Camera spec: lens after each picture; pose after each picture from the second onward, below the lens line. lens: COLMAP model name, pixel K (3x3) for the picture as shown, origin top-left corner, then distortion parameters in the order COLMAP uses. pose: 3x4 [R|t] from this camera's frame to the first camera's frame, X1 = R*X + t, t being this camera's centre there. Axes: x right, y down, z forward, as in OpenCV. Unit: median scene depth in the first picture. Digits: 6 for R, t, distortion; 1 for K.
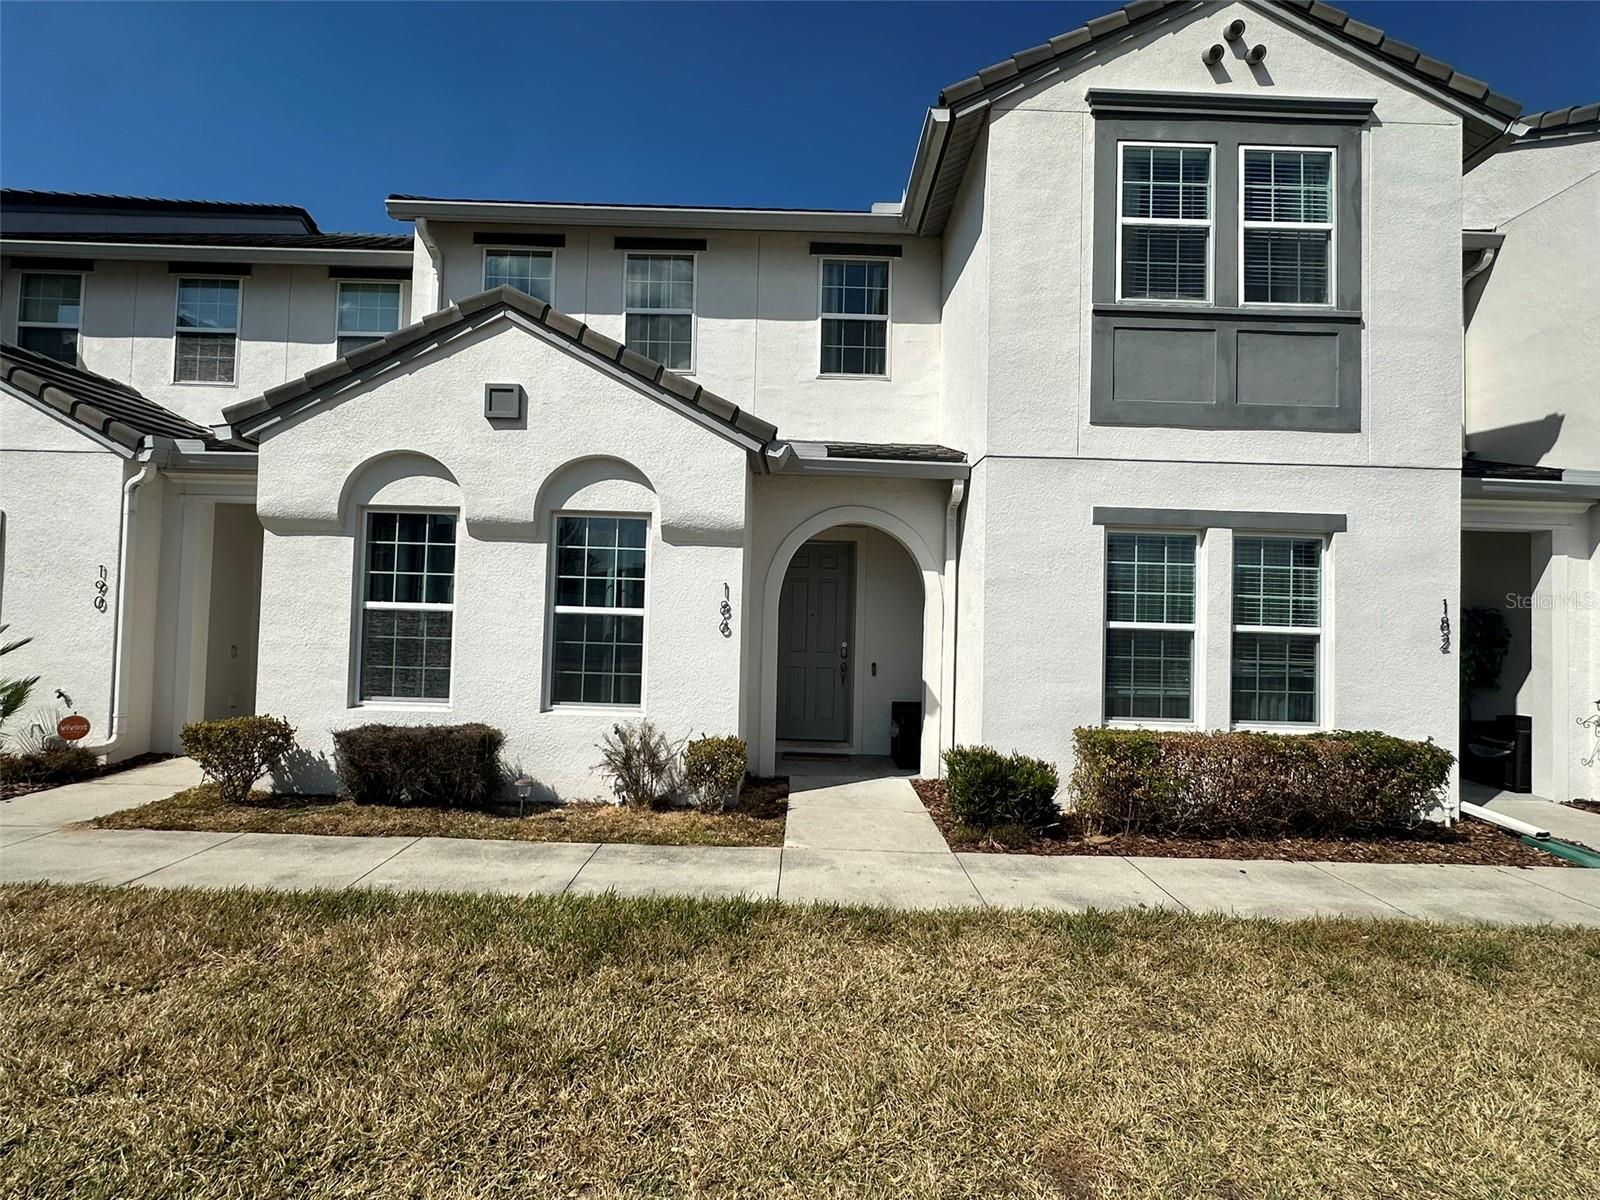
lens RADIAL K [[783.0, 0, 799.8], [0, 783.0, 596.1], [0, 0, 1]] dist [-0.002008, 0.000724]
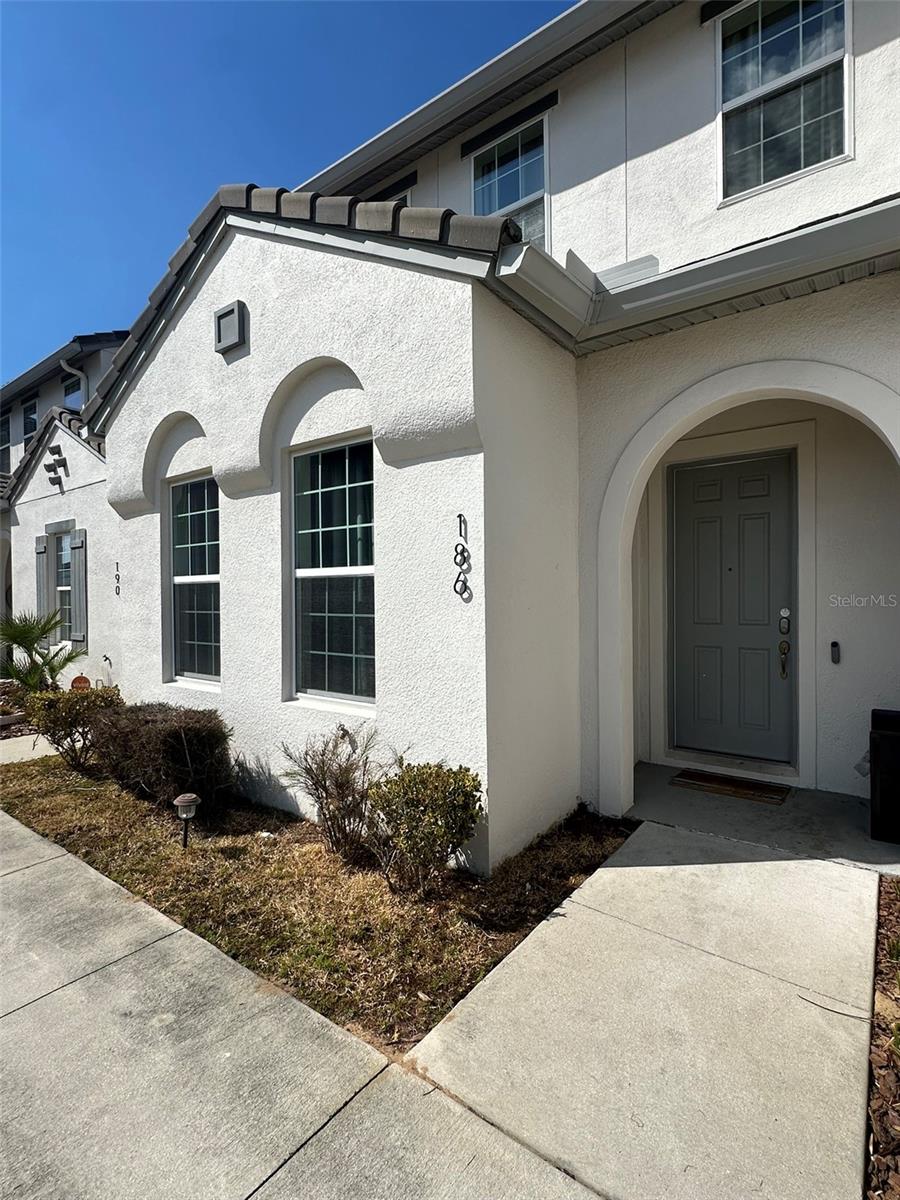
lens RADIAL K [[587.2, 0, 449.9], [0, 587.2, 602.9], [0, 0, 1]] dist [-0.002008, 0.000724]
pose [[0.799006, -0.027948, -0.600674, 0.173600], [0.048002, 0.998696, 0.017383, 0.044203], [0.599405, -0.042723, 0.799305, 0.617828]]
